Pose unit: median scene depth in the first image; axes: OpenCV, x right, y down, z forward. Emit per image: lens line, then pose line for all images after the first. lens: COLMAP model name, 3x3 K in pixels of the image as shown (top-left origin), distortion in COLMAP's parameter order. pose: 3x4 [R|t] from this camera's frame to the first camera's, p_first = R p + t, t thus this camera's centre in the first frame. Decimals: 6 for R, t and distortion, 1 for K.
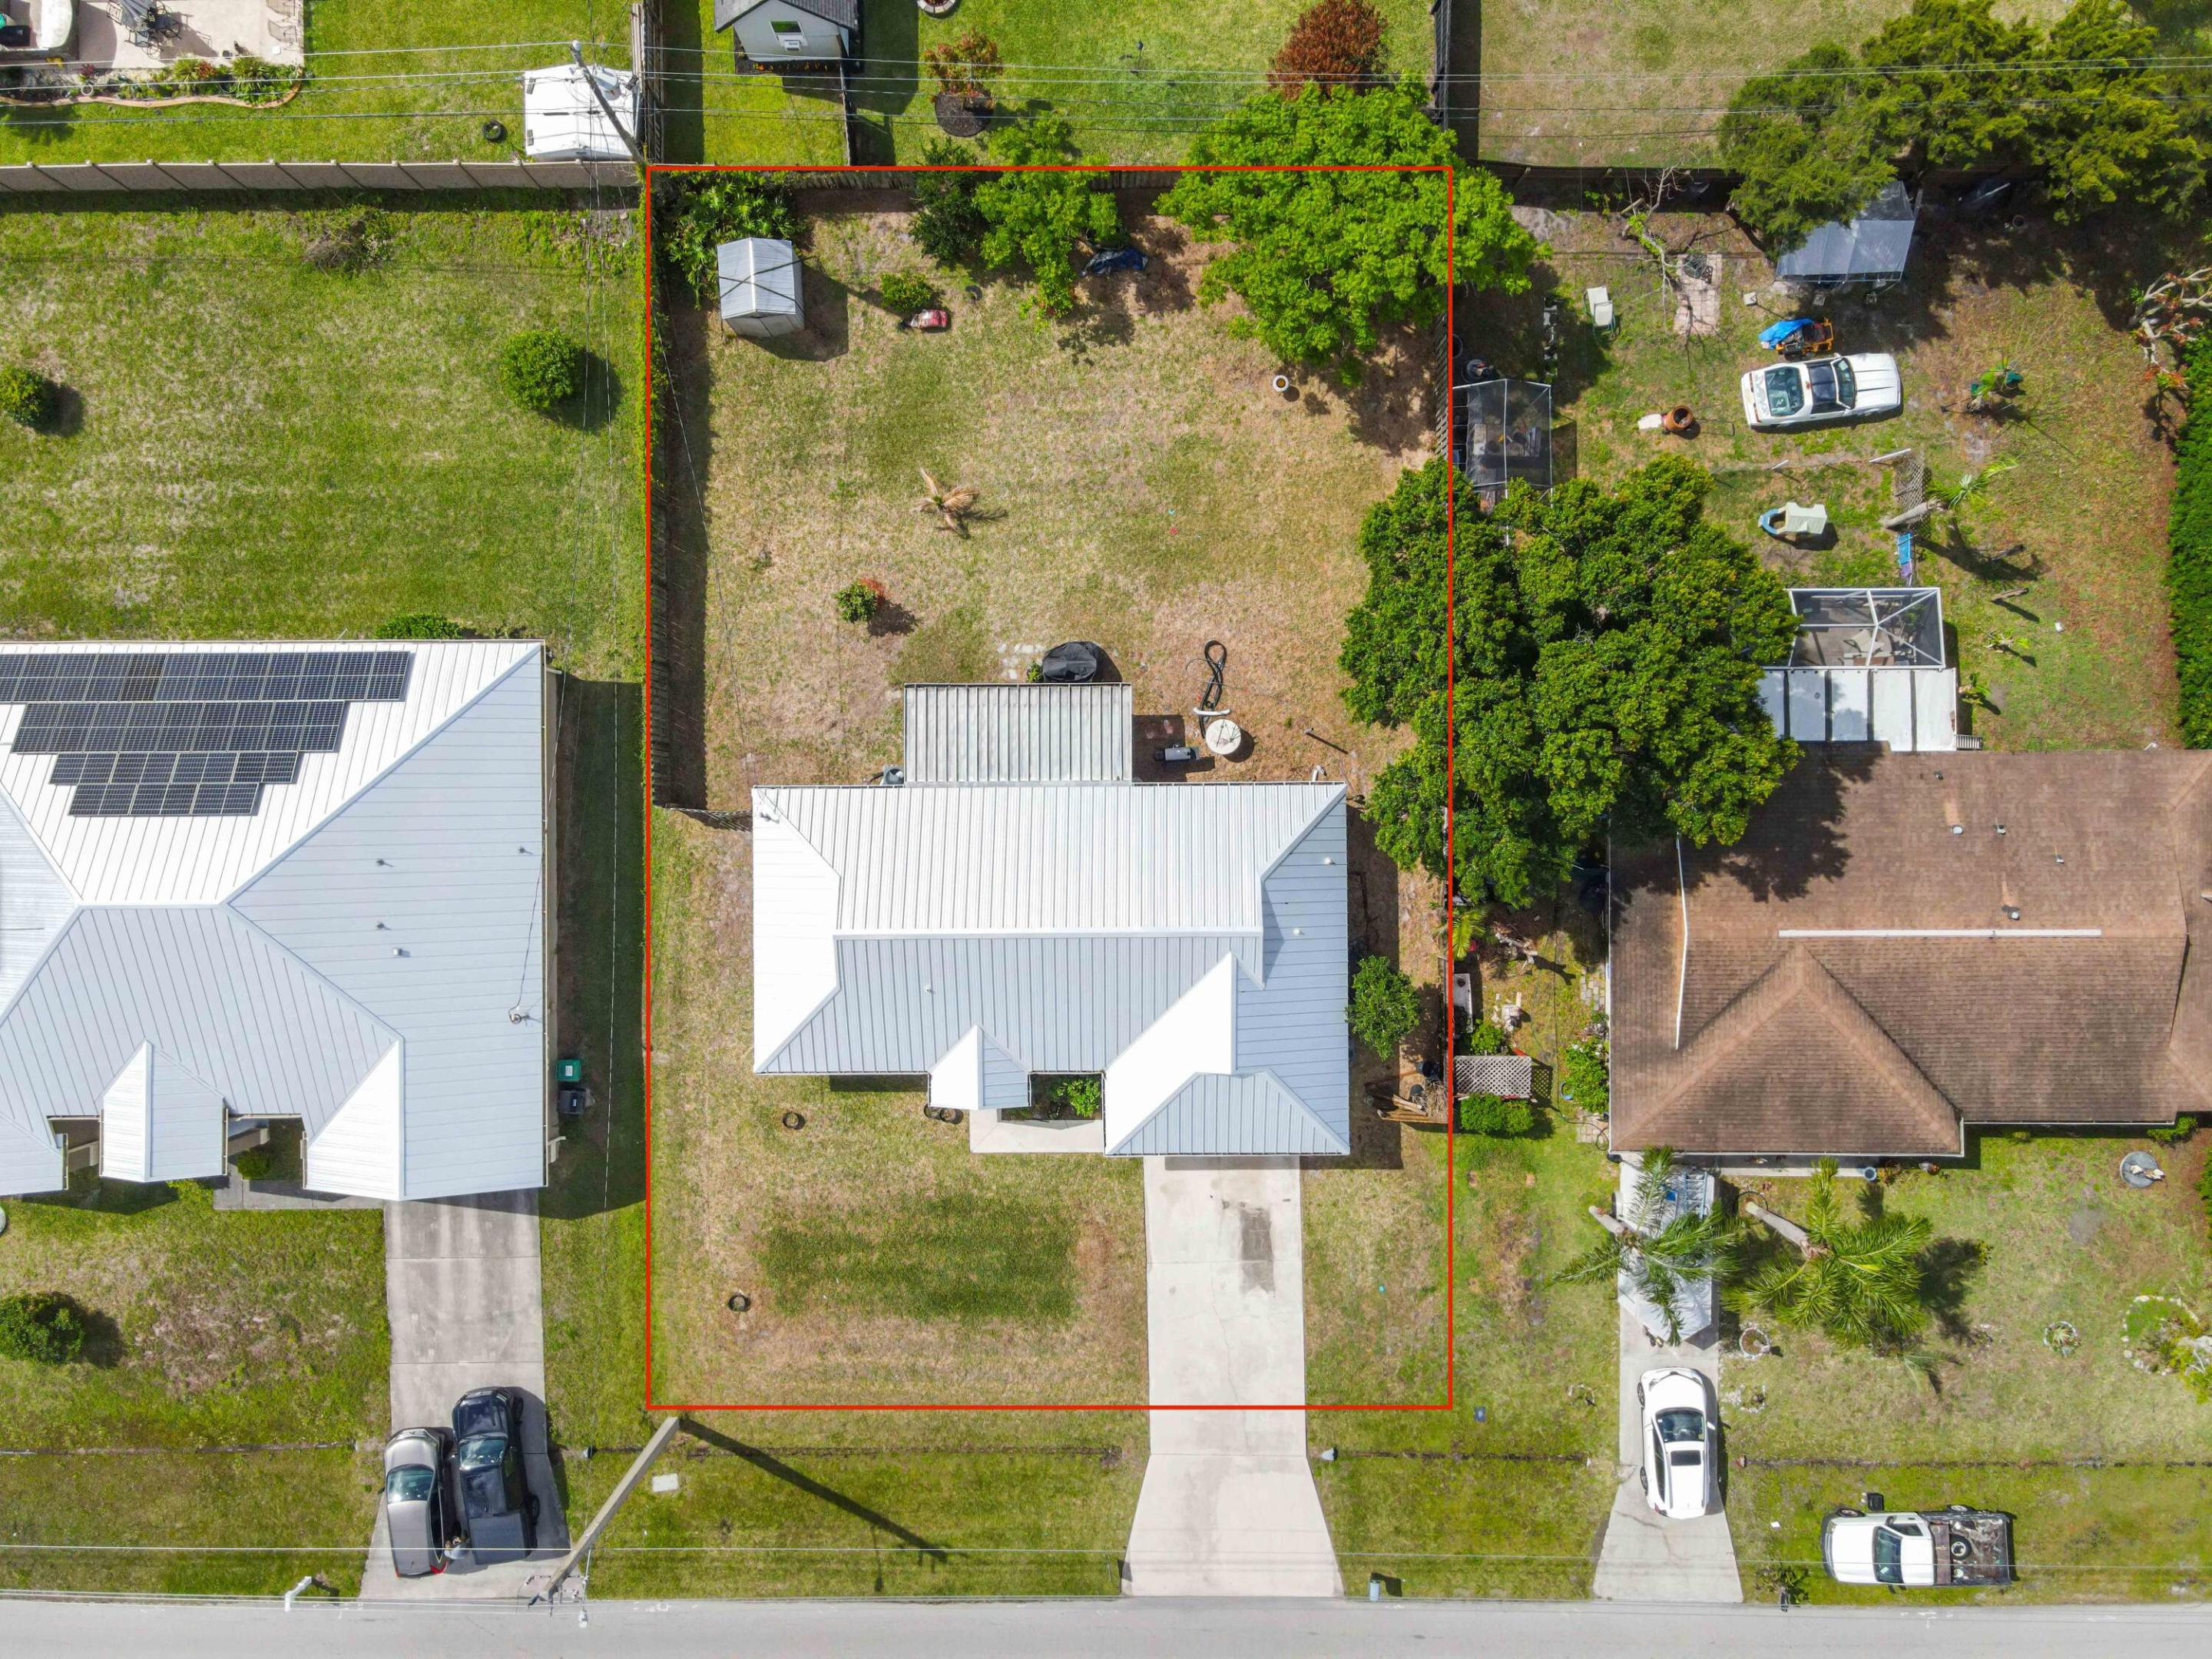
lens RADIAL K [[1615.2, 0, 1095.0], [0, 1615.2, 829.5], [0, 0, 1]] dist [0.010629, 0.005796]
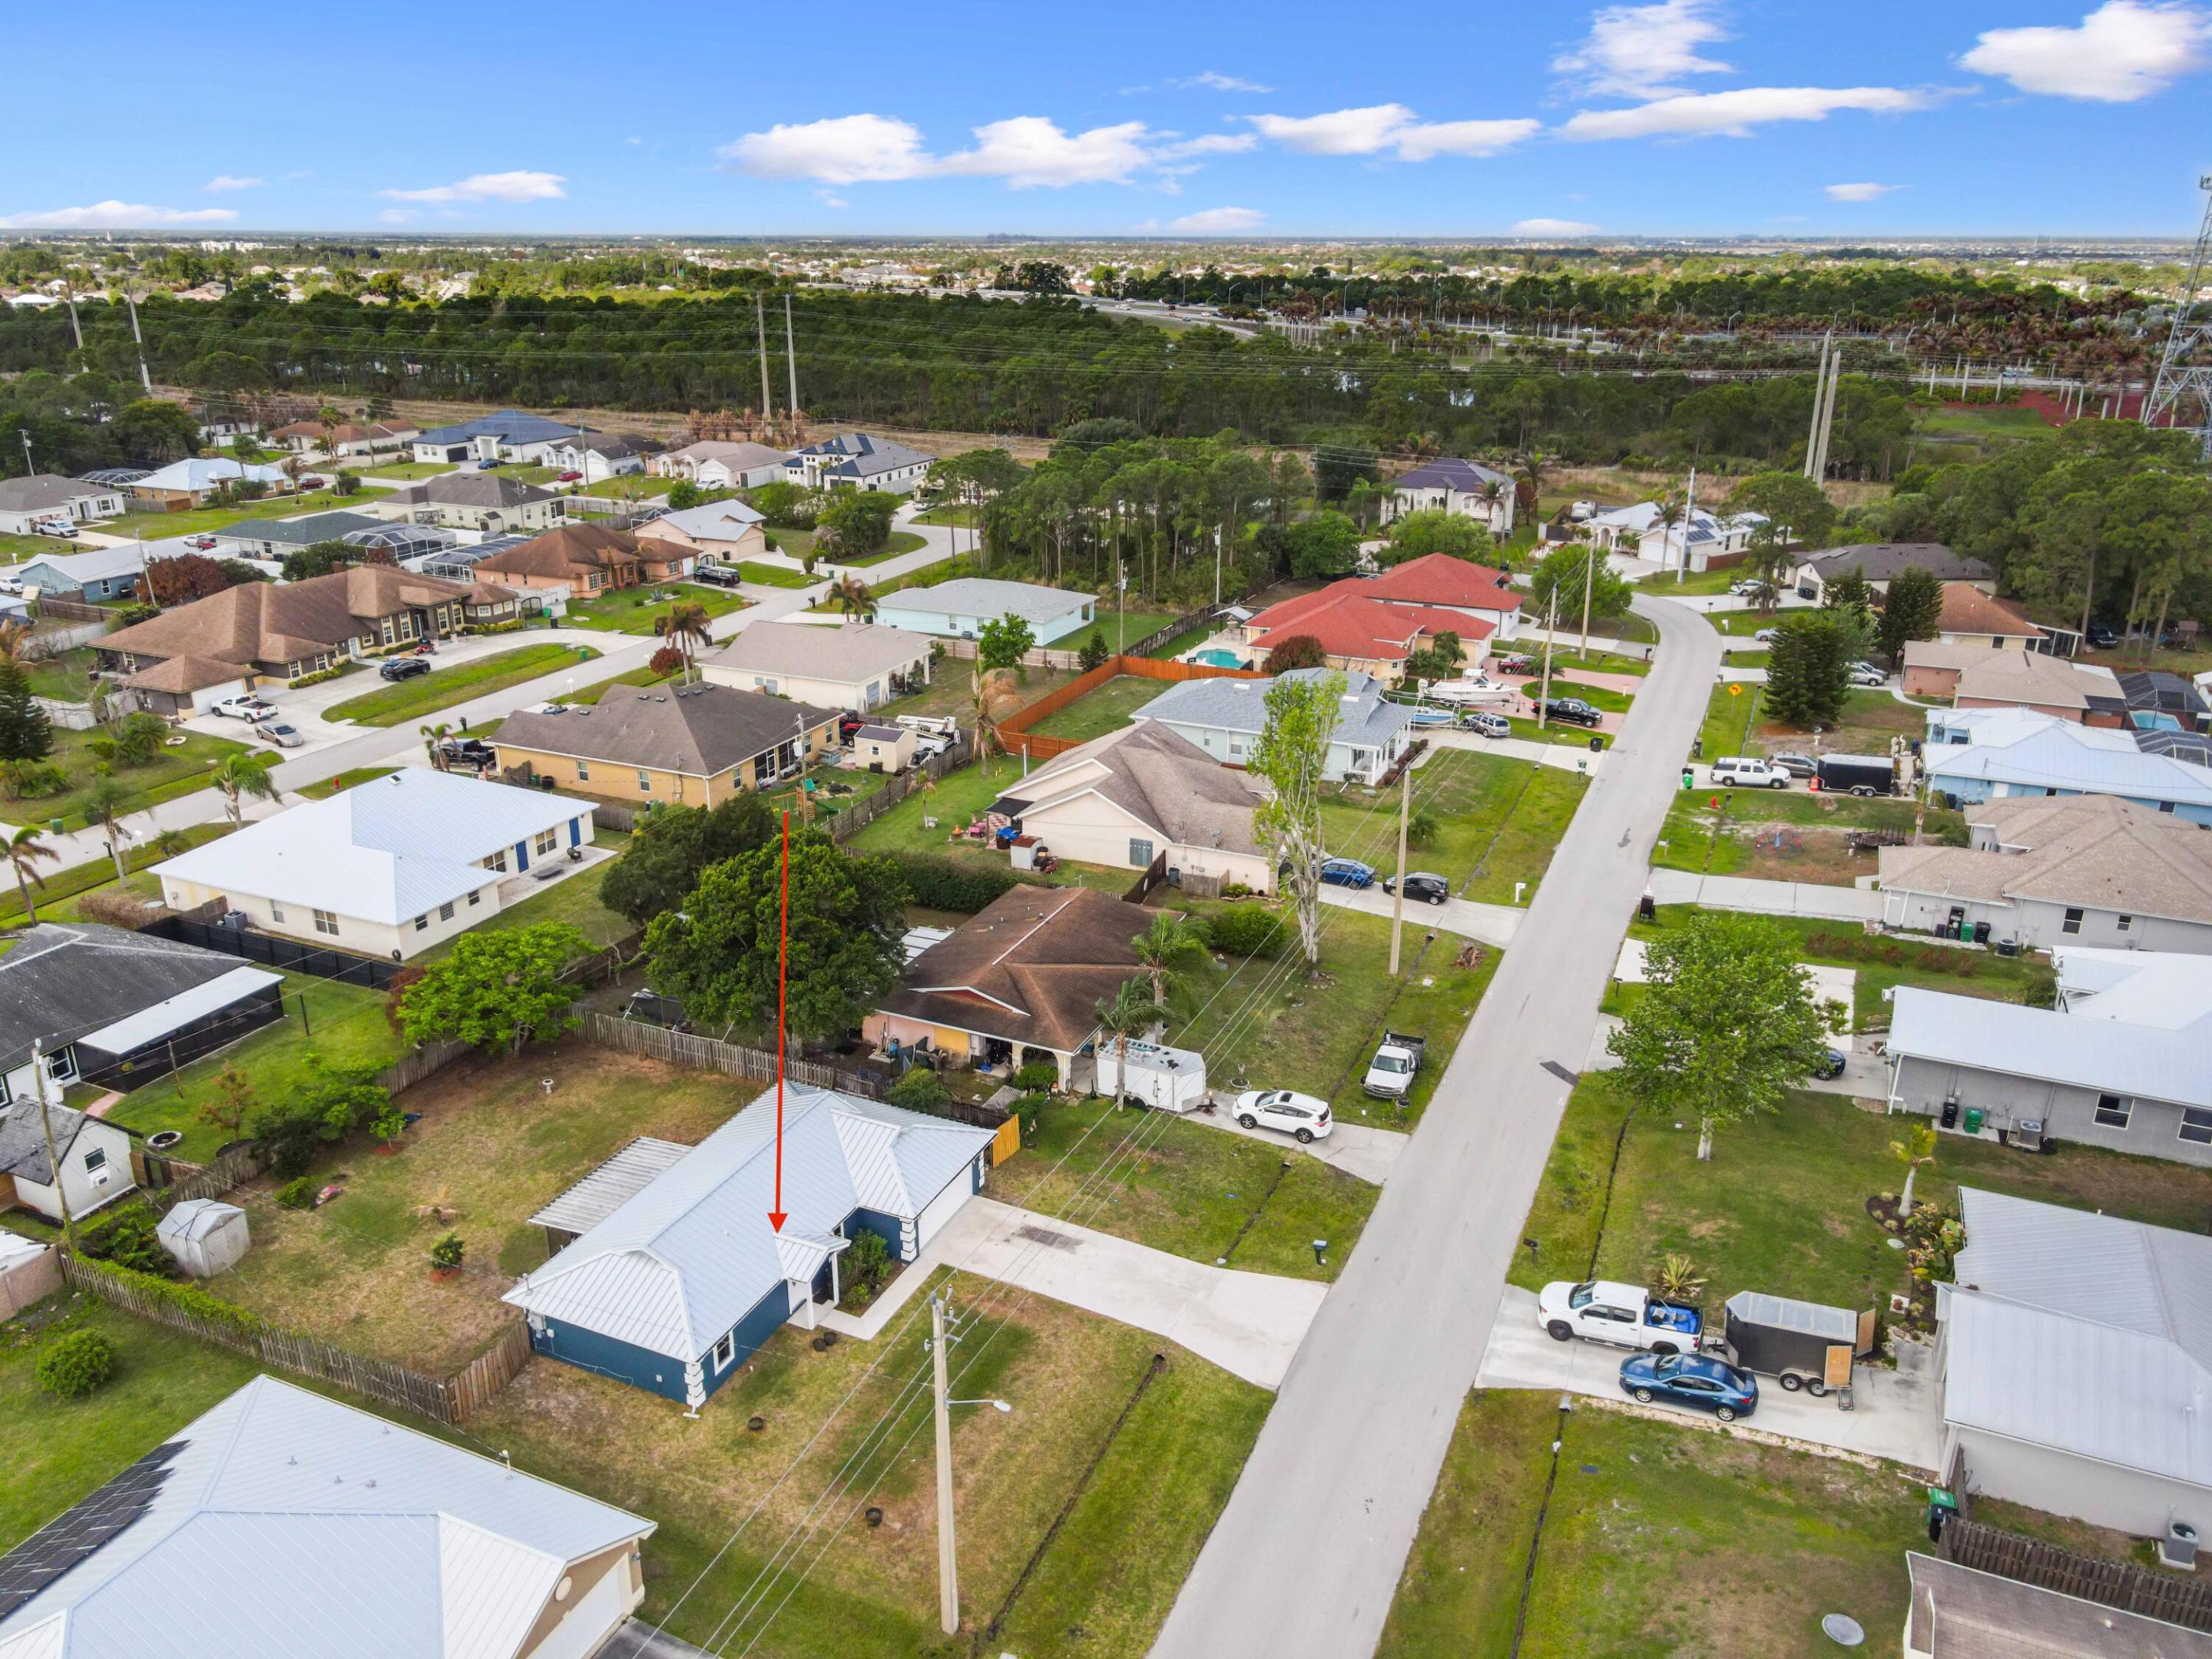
lens RADIAL K [[1611.1, 0, 1092.2], [0, 1611.1, 826.7], [0, 0, 1]] dist [-0.009344, 0.070860]
pose [[0.413682, -0.300380, 0.859441, -0.902375], [0.910291, 0.152451, -0.384876, 0.741033], [-0.015414, 0.941557, 0.336500, 0.247949]]
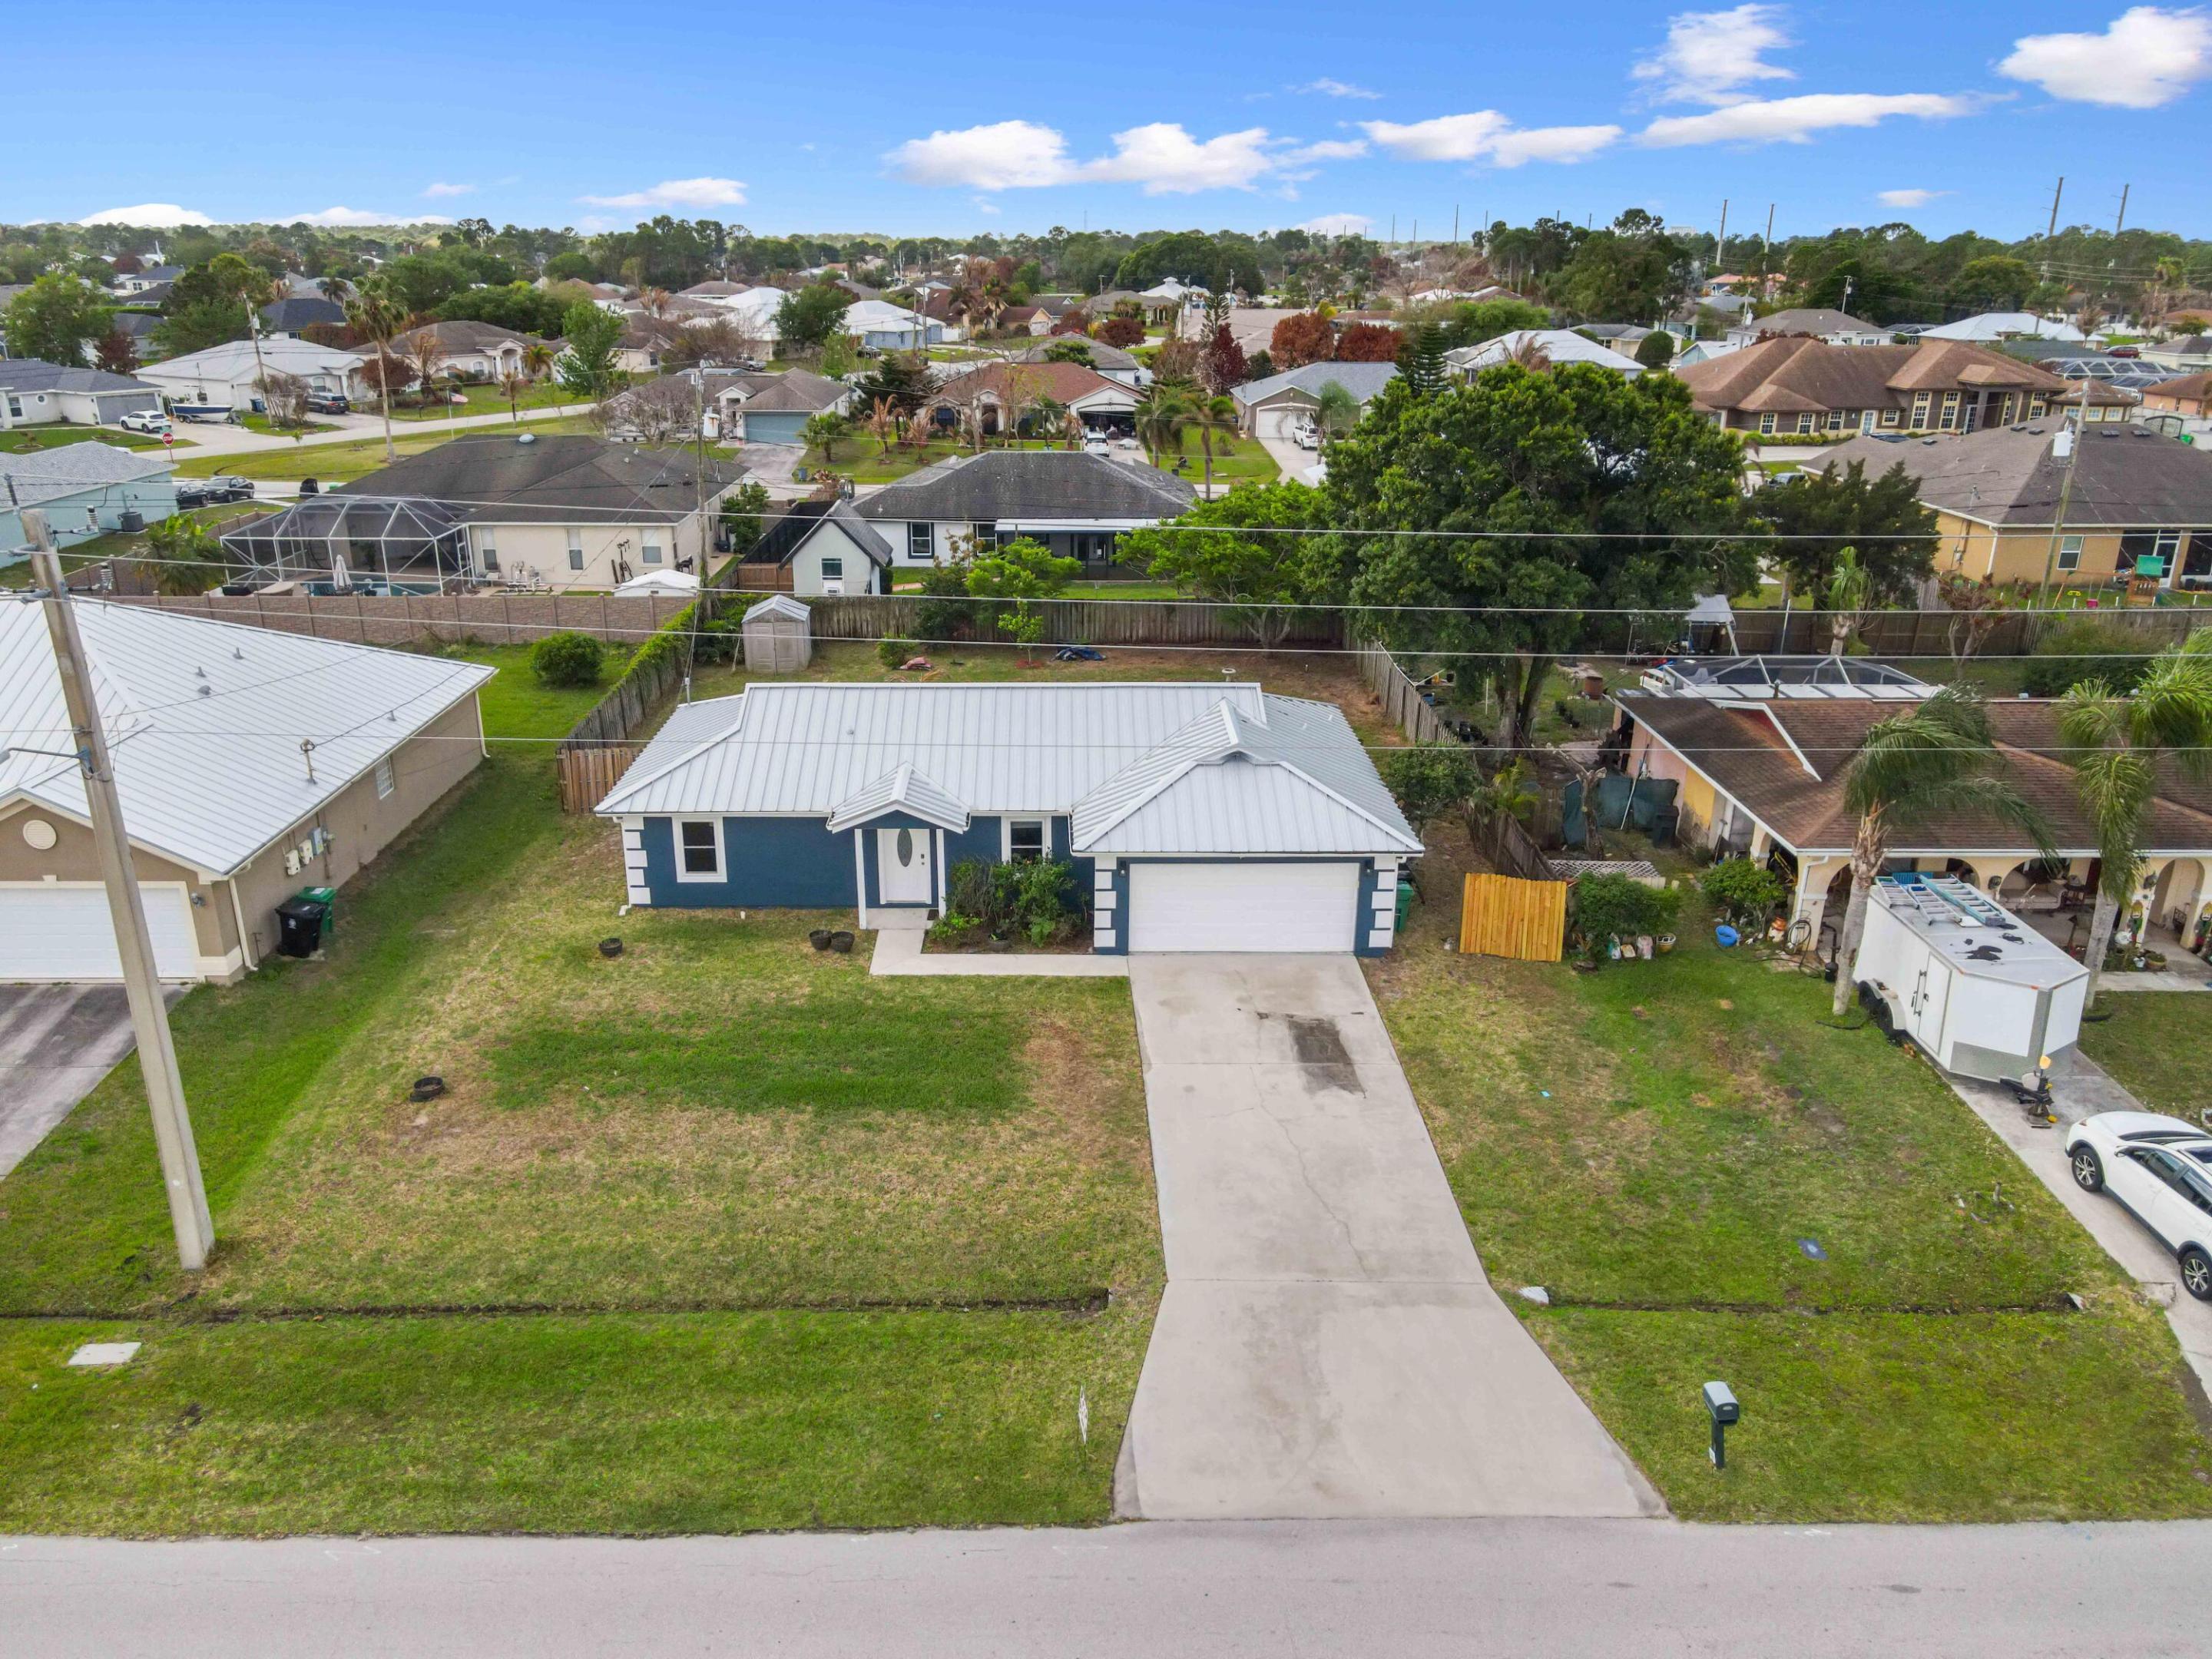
lens RADIAL K [[1615.2, 0, 1095.0], [0, 1615.2, 829.5], [0, 0, 1]] dist [0.010629, 0.005796]
pose [[0.999722, 0.010517, 0.021081, 0.000919], [0.016079, 0.349405, -0.936834, 0.796379], [-0.017218, 0.936913, 0.349139, 0.710278]]
